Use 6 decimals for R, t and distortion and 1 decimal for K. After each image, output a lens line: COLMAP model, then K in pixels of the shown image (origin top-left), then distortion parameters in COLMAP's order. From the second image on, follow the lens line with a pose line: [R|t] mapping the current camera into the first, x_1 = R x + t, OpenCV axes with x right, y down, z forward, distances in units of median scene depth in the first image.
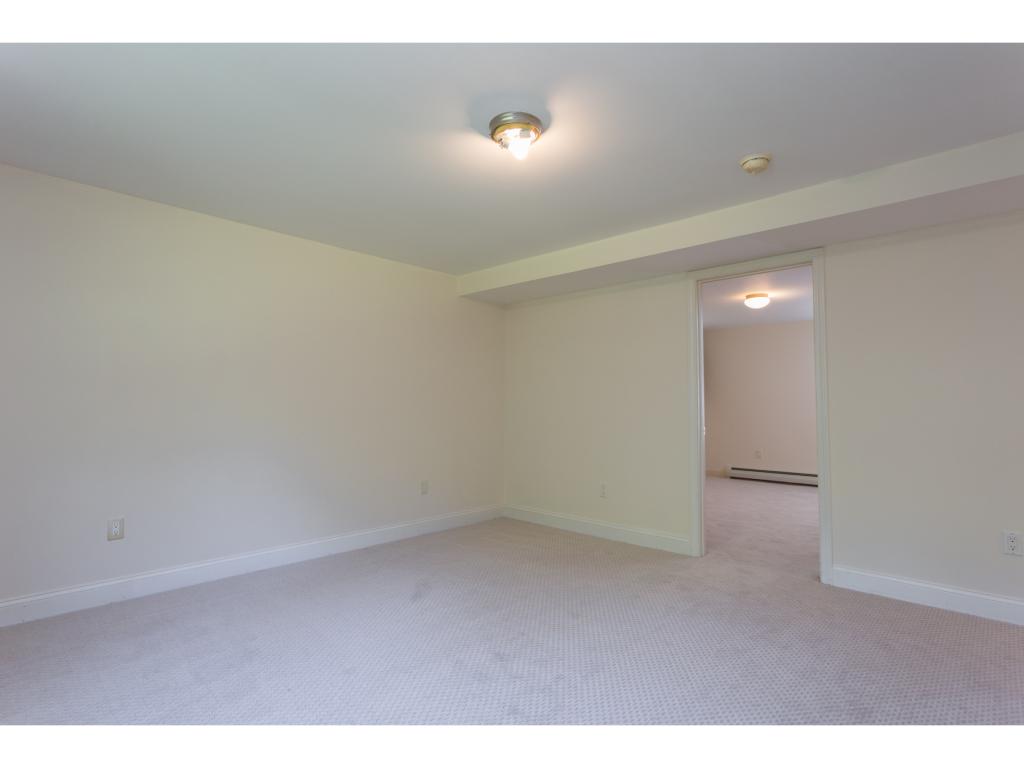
lens RADIAL K [[528.0, 0, 514.0], [0, 528.0, 380.3], [0, 0, 1]] dist [-0.003753, 0.001887]
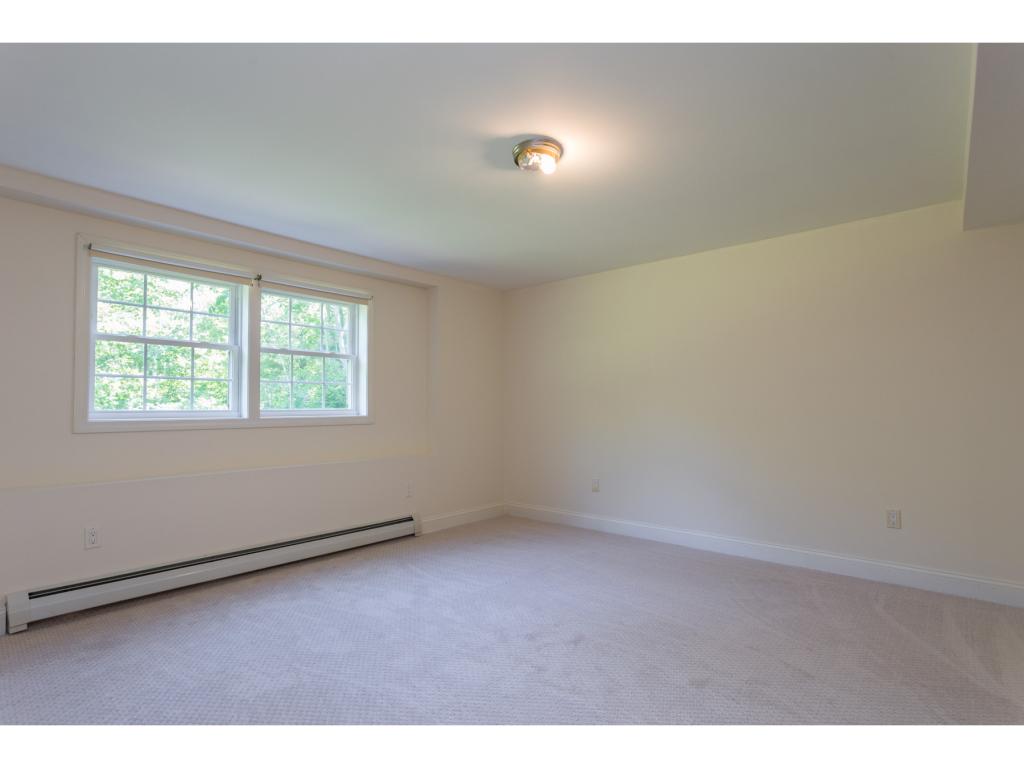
lens RADIAL K [[528.0, 0, 514.0], [0, 528.0, 380.3], [0, 0, 1]] dist [-0.003753, 0.001887]
pose [[0.999995, 0.002007, 0.002590, 0.386813], [-0.002006, 0.999998, -0.000350, 0.003032], [-0.002590, 0.000345, 0.999997, 0.004424]]
